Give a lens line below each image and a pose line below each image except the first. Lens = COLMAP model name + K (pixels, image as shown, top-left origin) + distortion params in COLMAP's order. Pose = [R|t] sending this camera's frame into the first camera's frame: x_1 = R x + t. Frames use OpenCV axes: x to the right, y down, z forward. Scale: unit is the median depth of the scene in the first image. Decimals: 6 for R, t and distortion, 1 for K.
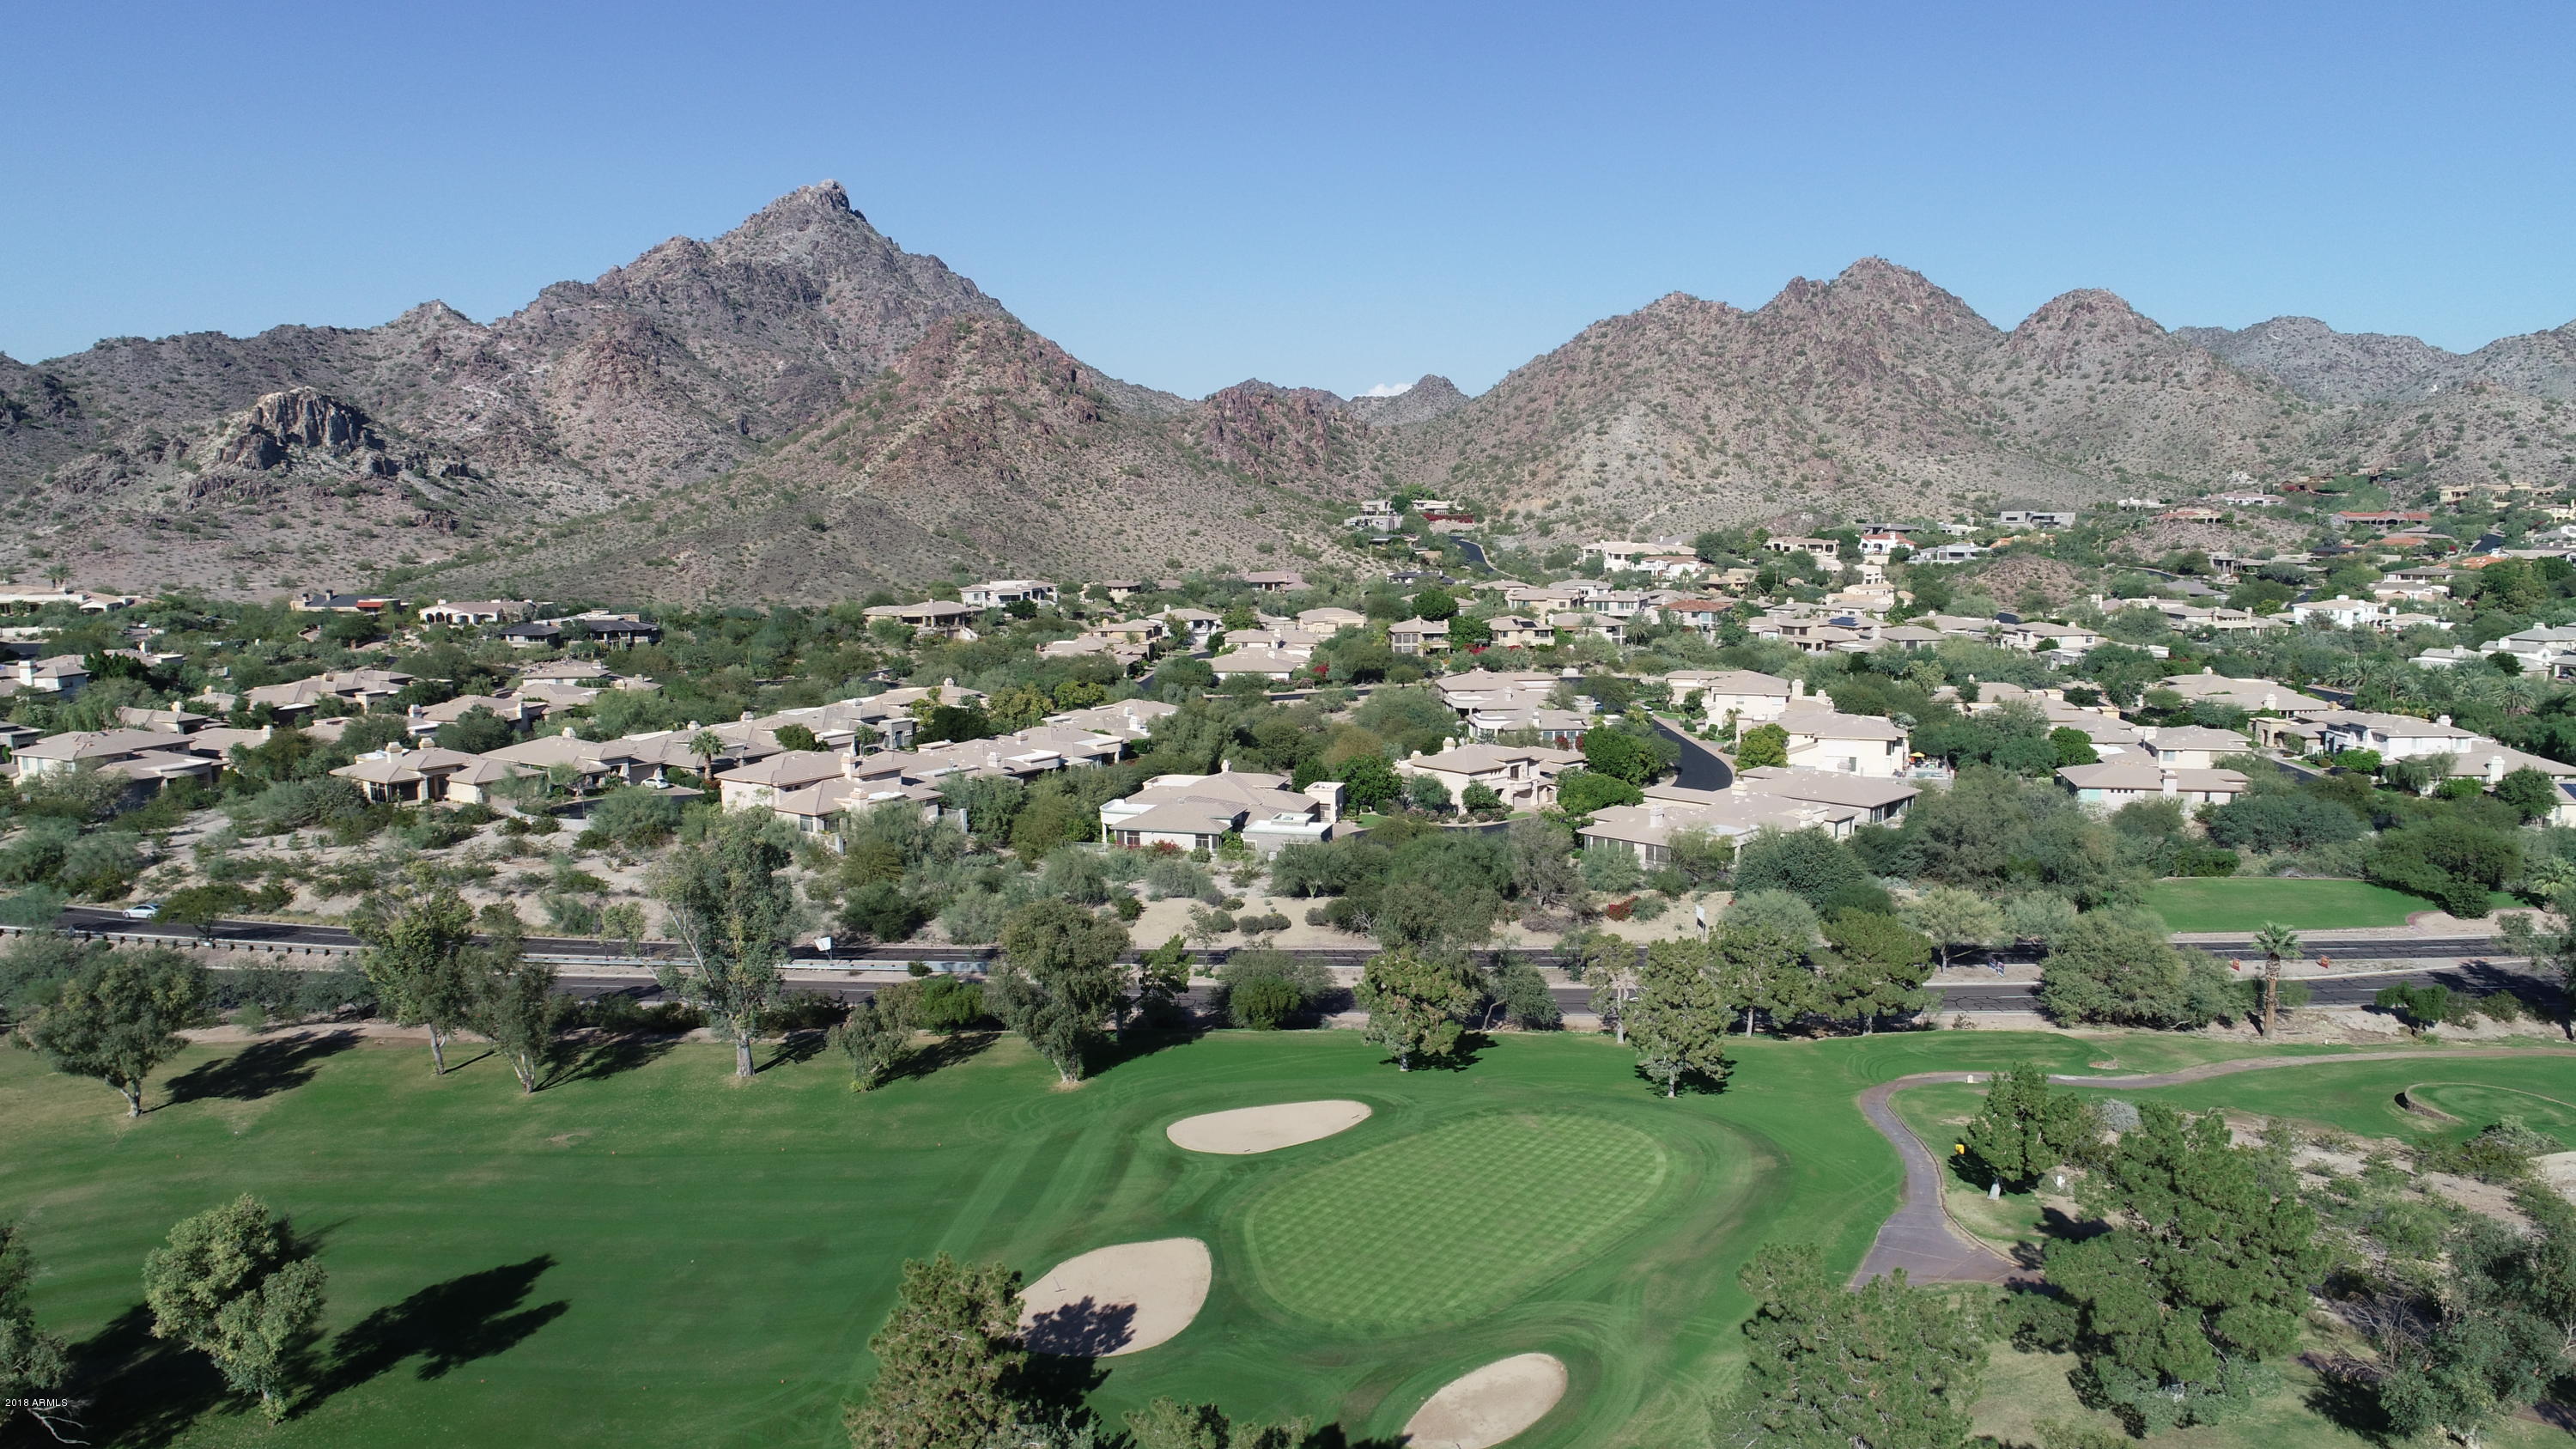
lens RADIAL K [[1730.1, 0, 1295.6], [0, 1730.1, 744.6], [0, 0, 1]] dist [0.005296, -0.001776]
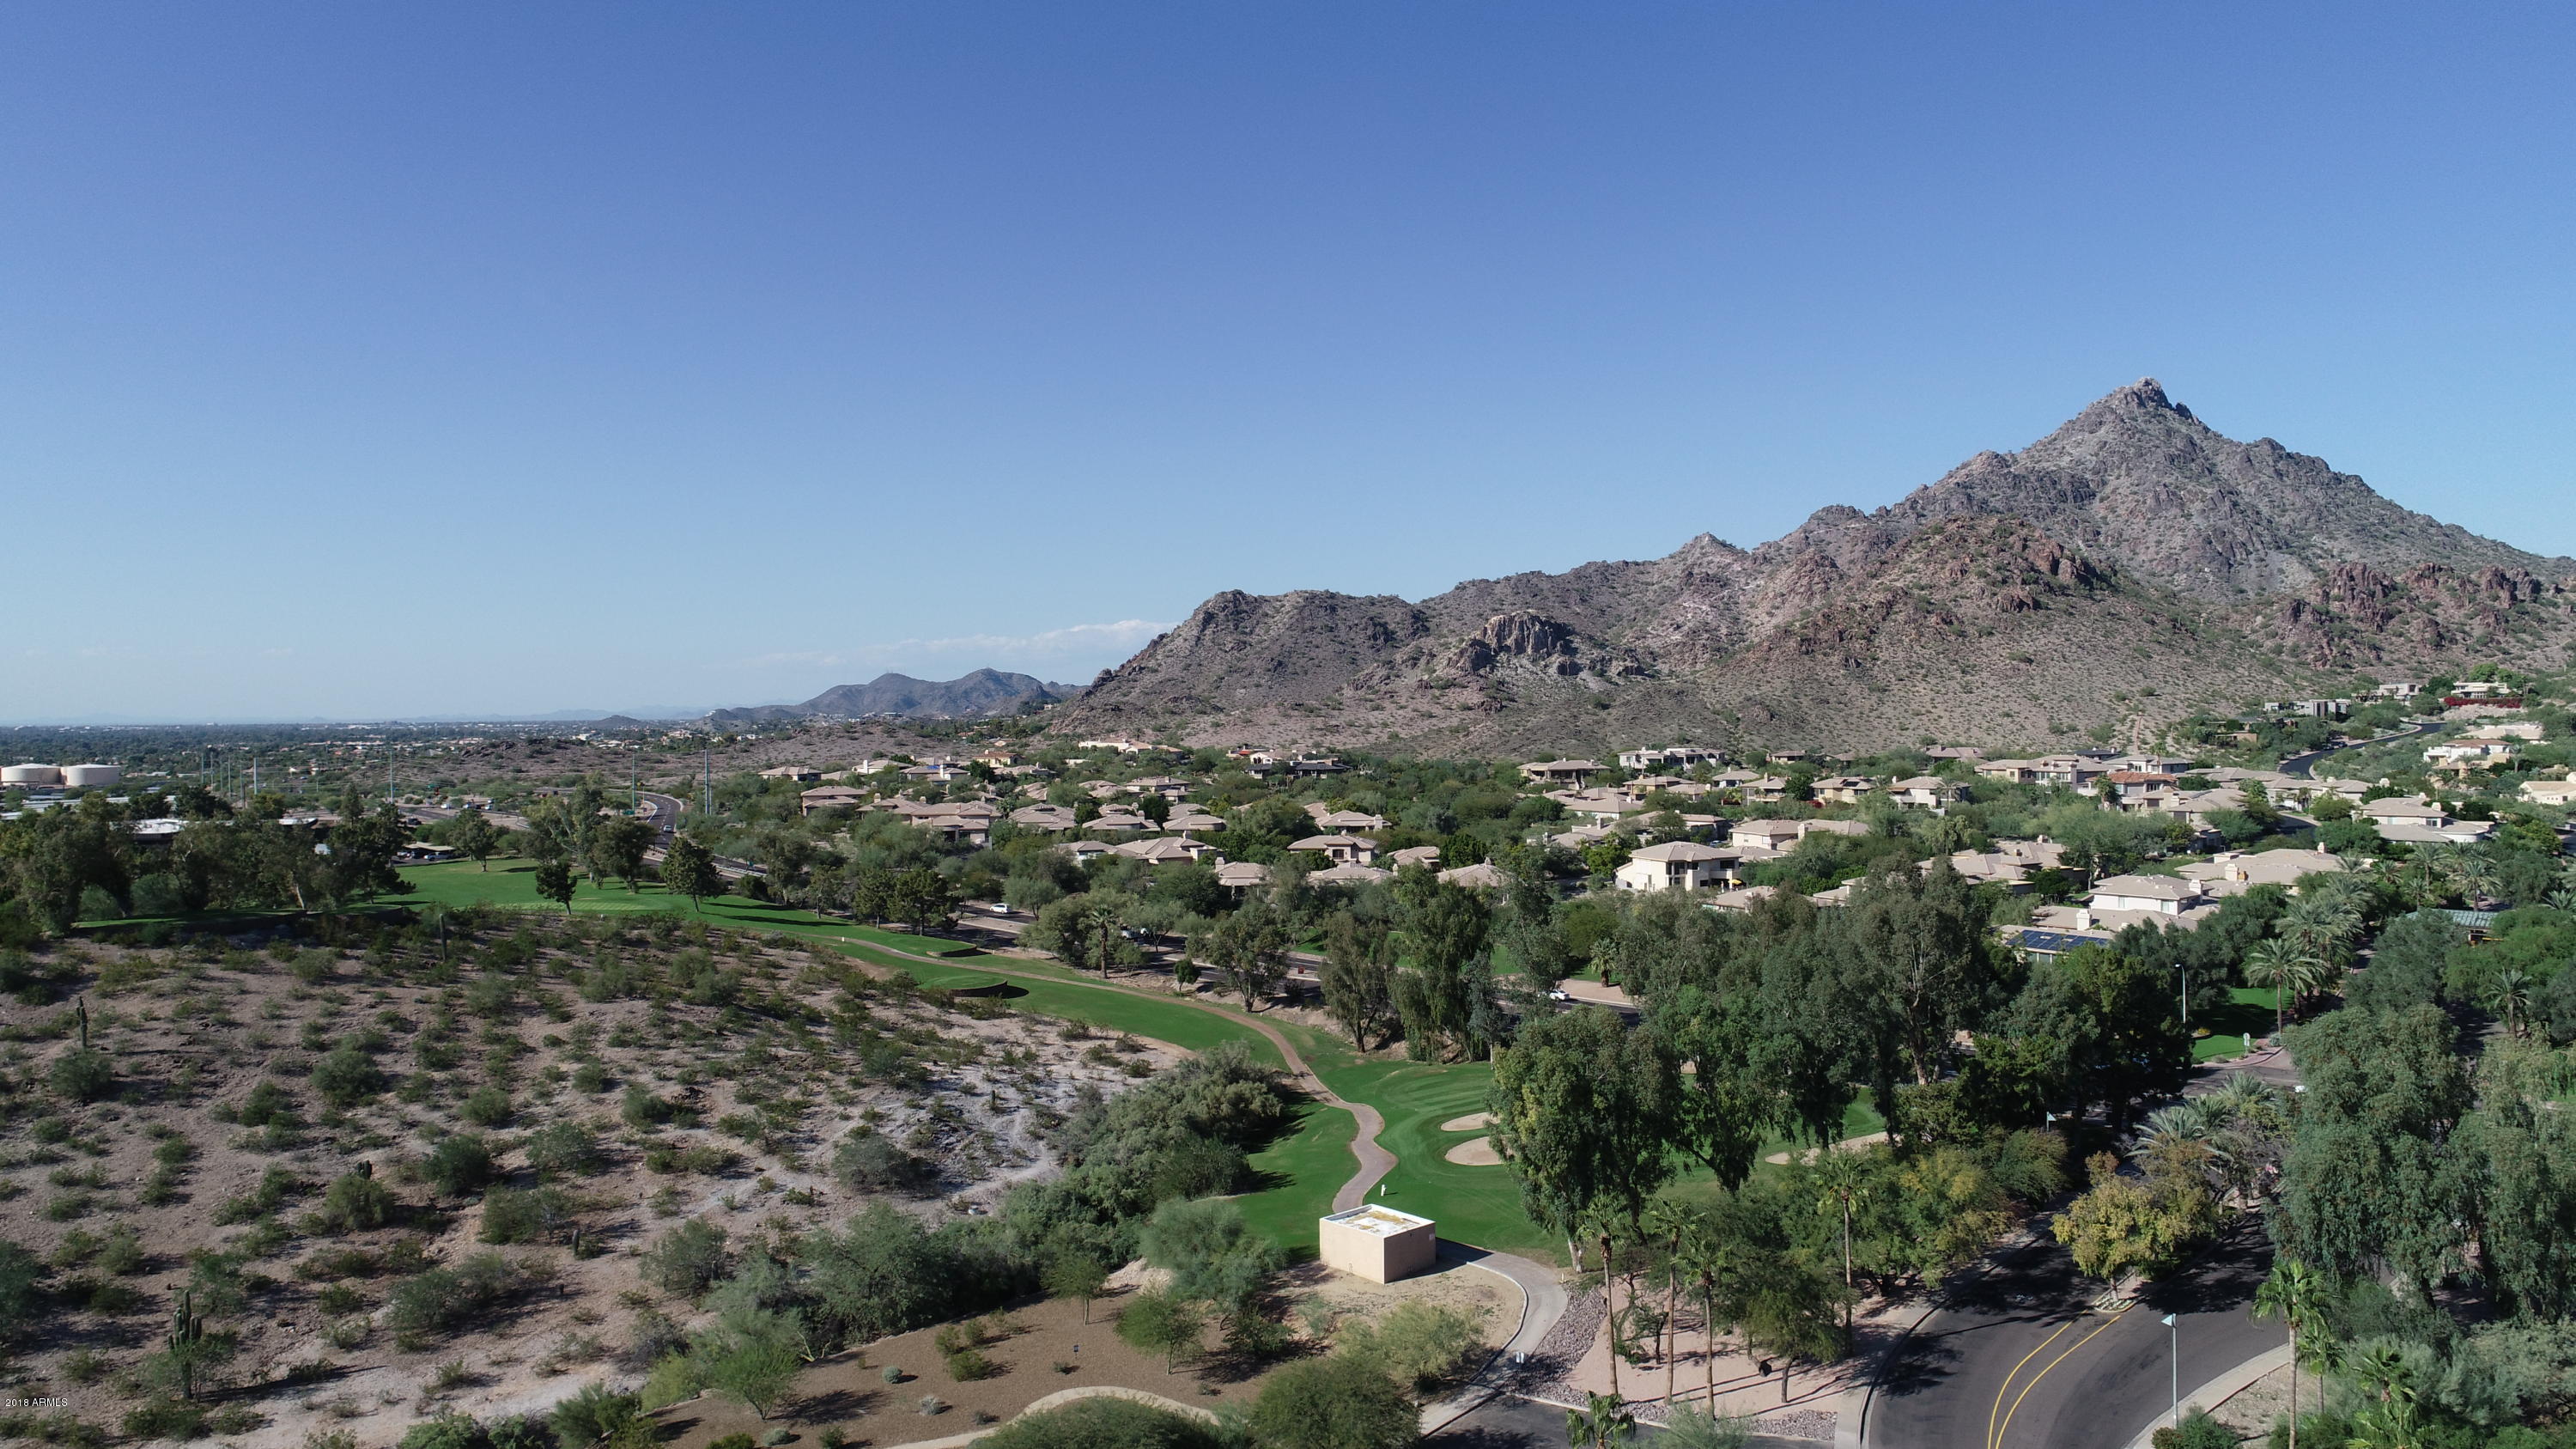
lens RADIAL K [[1730.1, 0, 1293.9], [0, 1730.1, 732.9], [0, 0, 1]] dist [0.005296, -0.001776]
pose [[0.662556, 0.008365, -0.748965, 0.325386], [-0.099484, 0.992061, -0.076926, 0.007010], [0.742376, 0.125478, 0.658129, 0.005519]]
